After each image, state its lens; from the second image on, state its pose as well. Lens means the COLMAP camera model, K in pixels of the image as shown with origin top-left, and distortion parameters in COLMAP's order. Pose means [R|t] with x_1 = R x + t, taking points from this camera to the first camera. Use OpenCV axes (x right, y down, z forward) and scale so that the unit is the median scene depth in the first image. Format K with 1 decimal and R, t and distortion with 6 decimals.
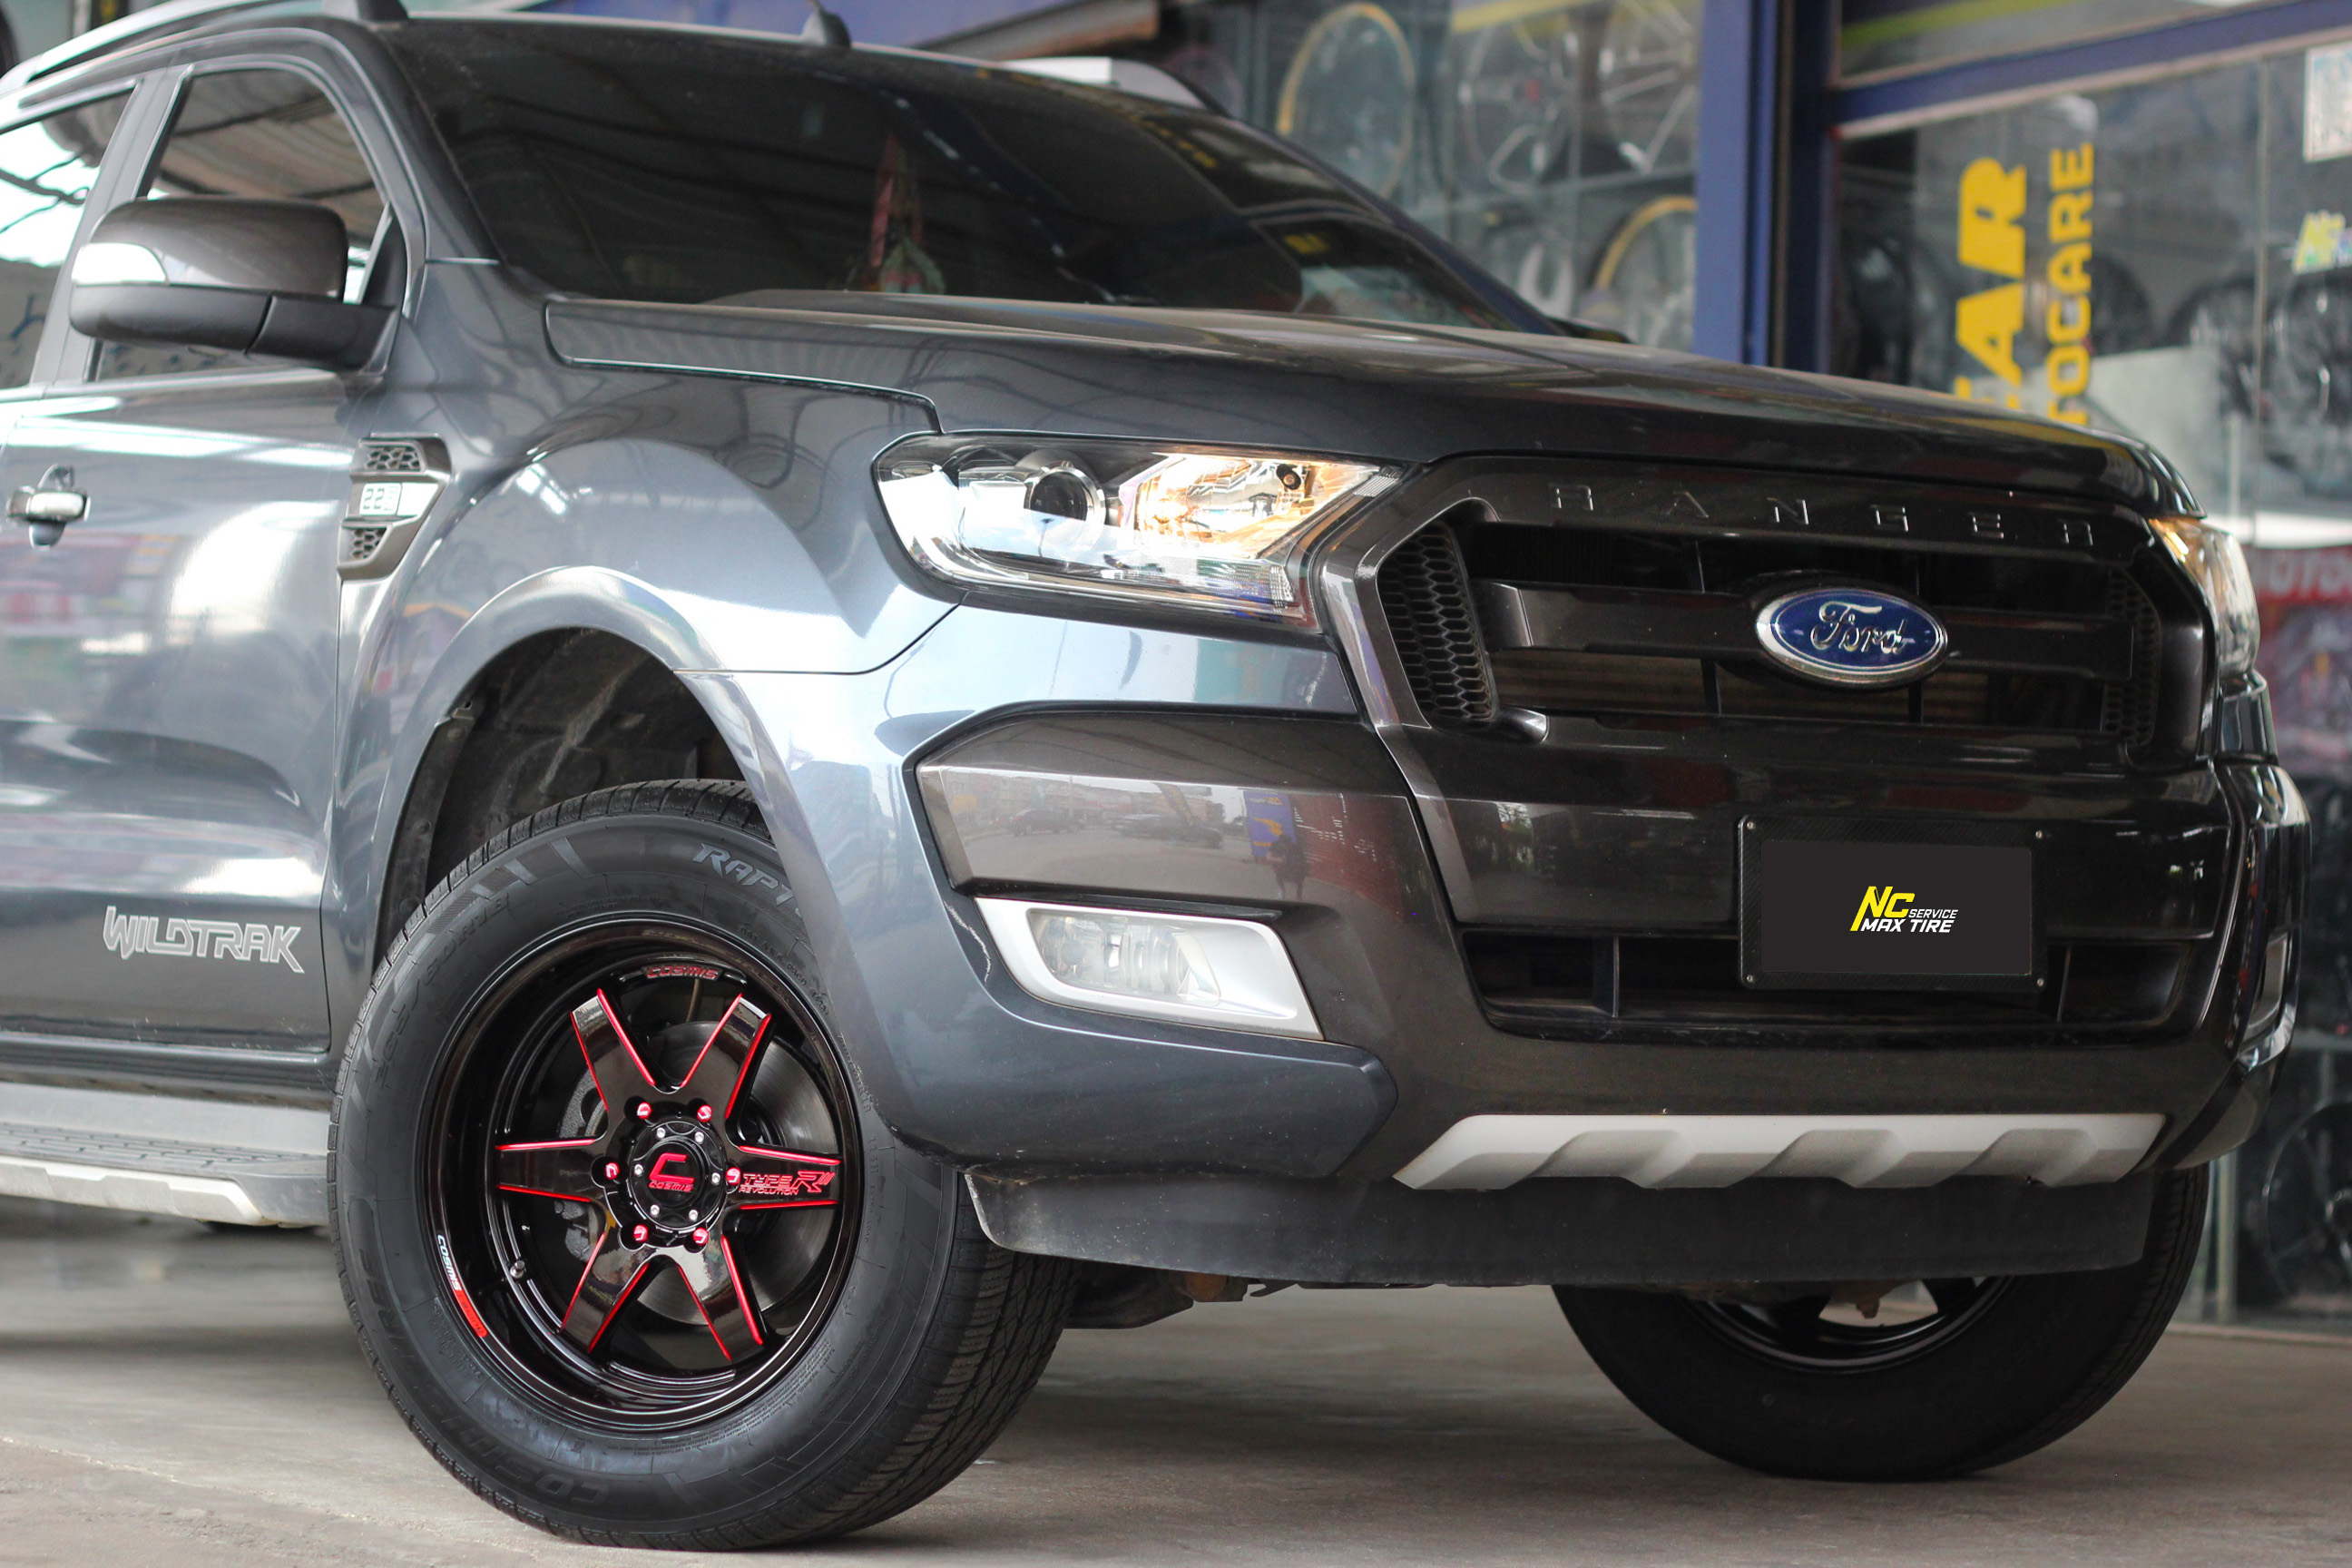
lens RADIAL K [[5797.3, 0, 1179.3], [0, 5797.3, 847.5], [0, 0, 1]] dist [-0.090120, 0.052255]
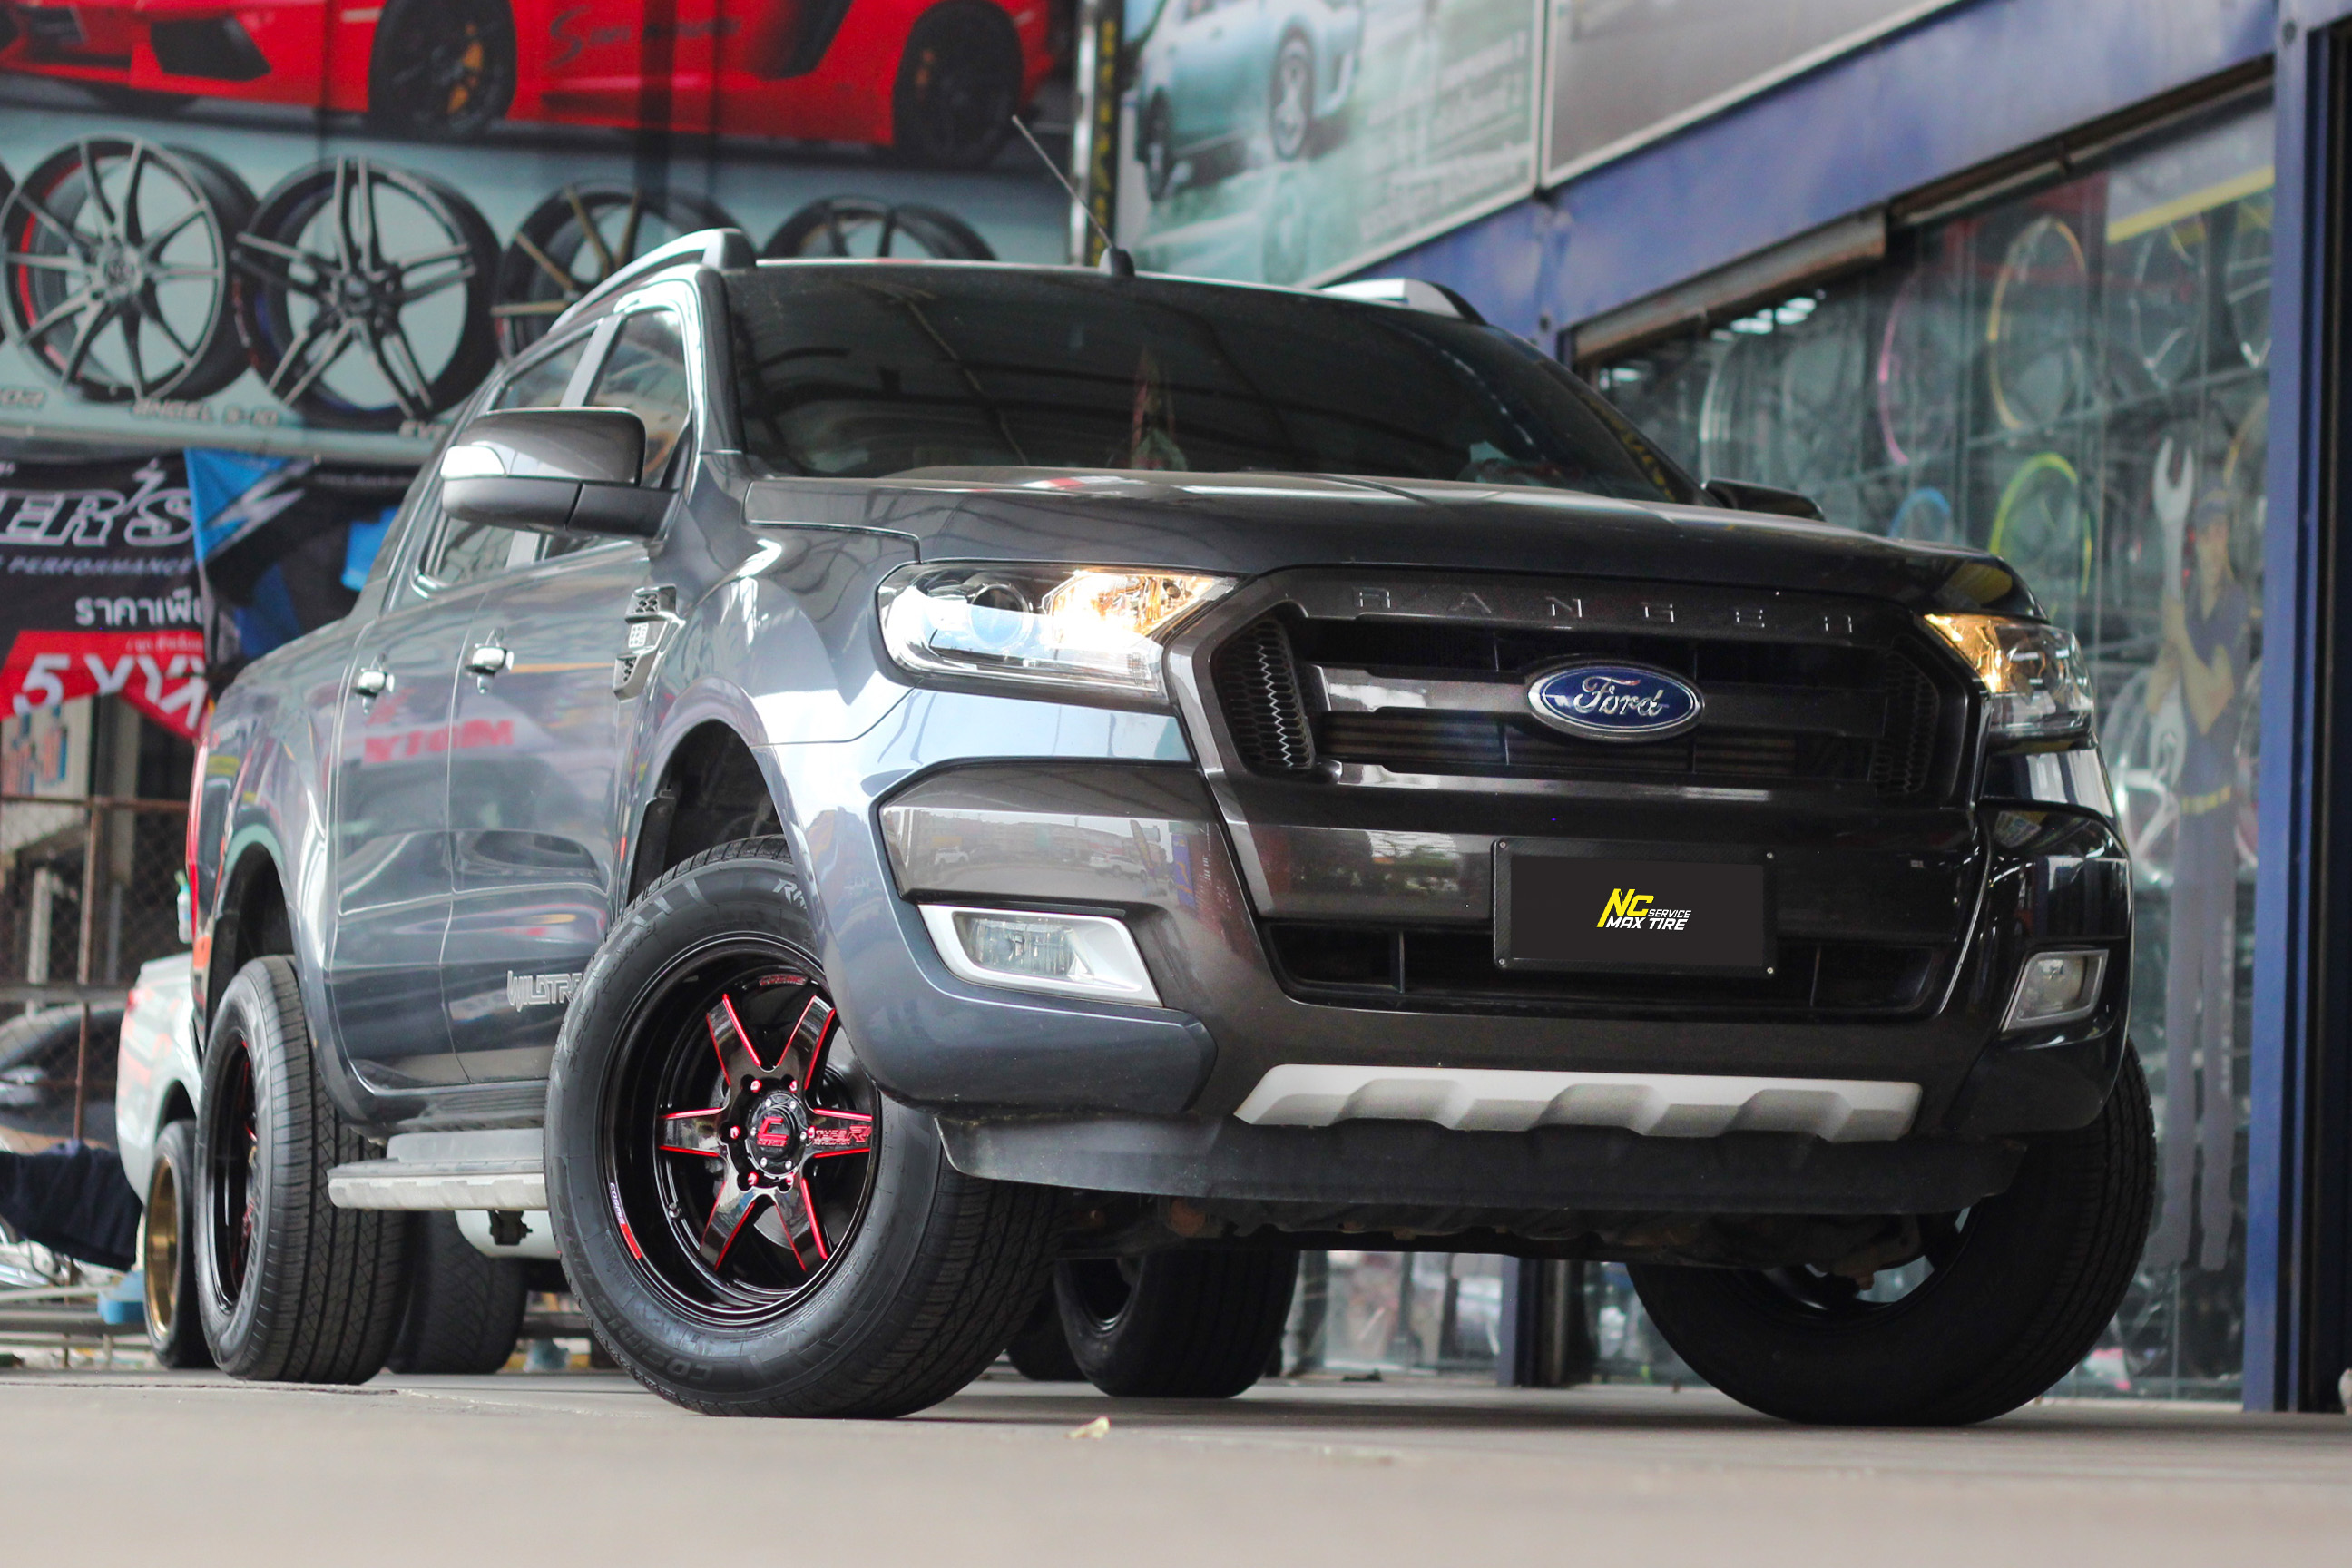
lens RADIAL K [[6477.7, 0, 1262.3], [0, 6477.7, 732.9], [0, 0, 1]] dist [-0.059107, -0.582832]
pose [[0.973492, -0.018841, -0.227944, 0.359382], [0.003148, 0.997611, -0.069014, 0.067903], [0.228700, 0.066468, 0.971225, -0.410175]]
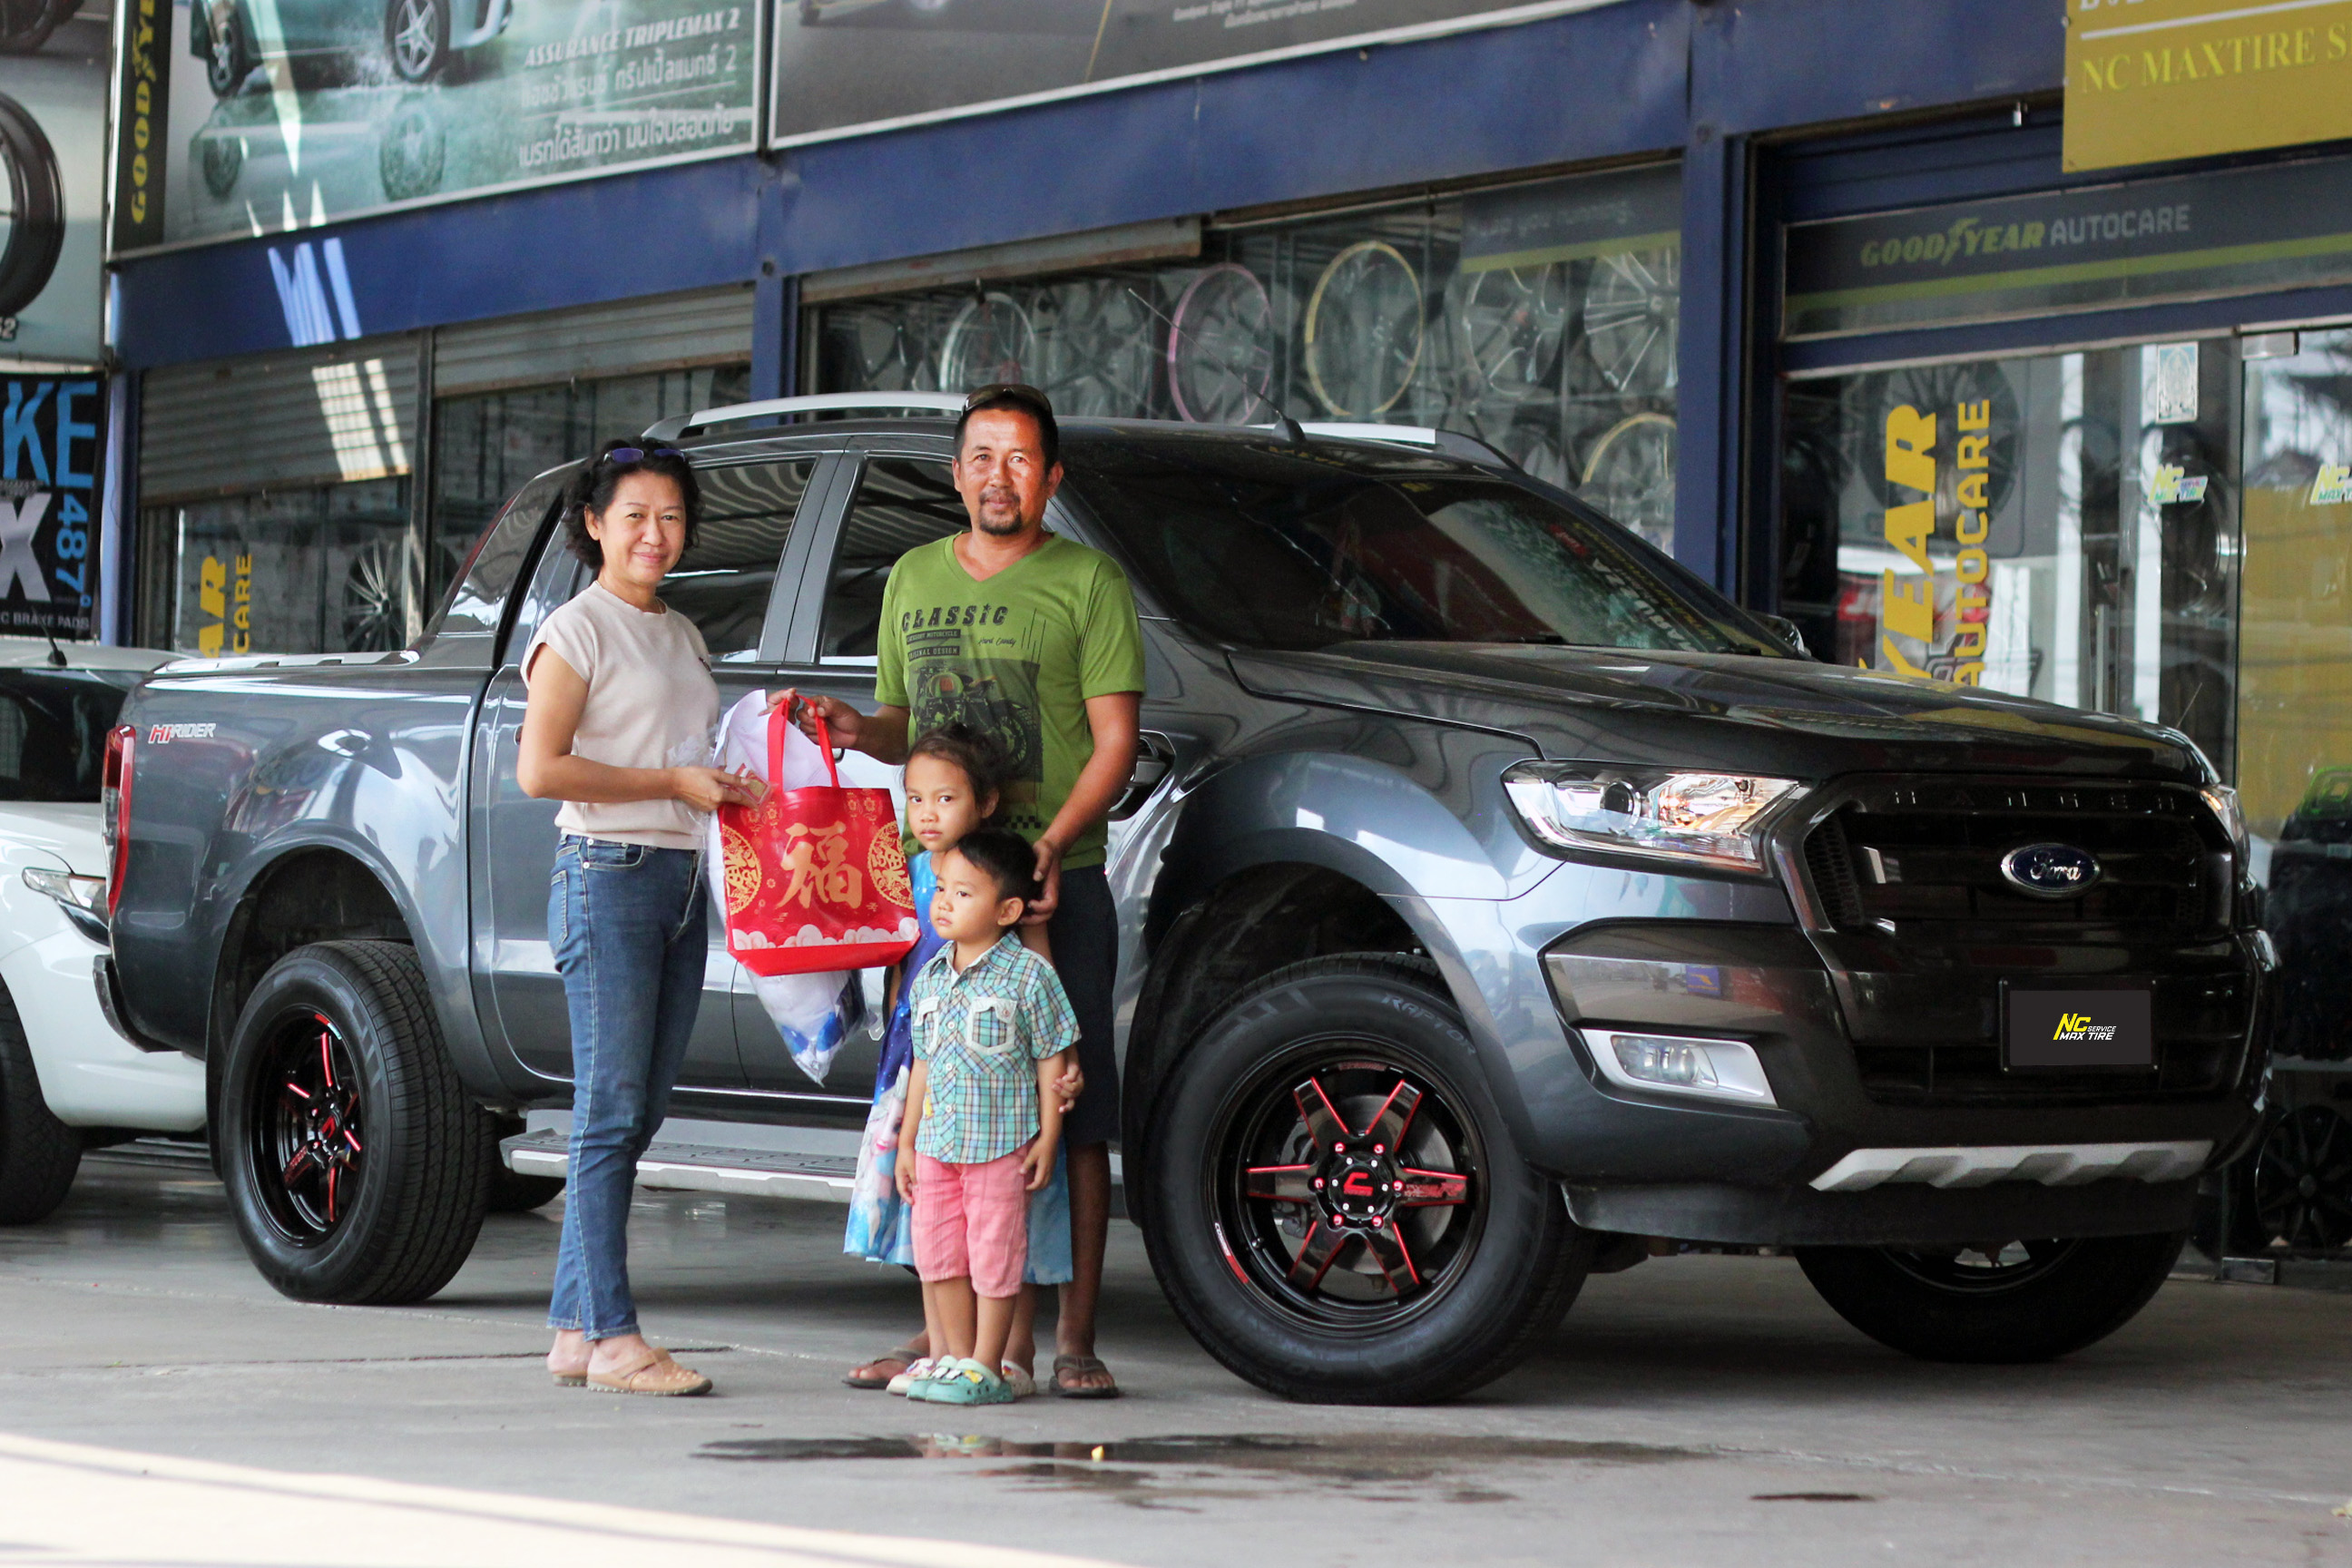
lens RADIAL K [[6206.9, 0, 1260.0], [0, 6206.9, 752.9], [0, 0, 1]] dist [-0.073595, -0.351364]
pose [[0.994735, -0.003844, 0.102411, -0.303946], [0.004139, 0.999988, -0.002671, -0.066056], [-0.102399, 0.003081, 0.994739, -0.811722]]
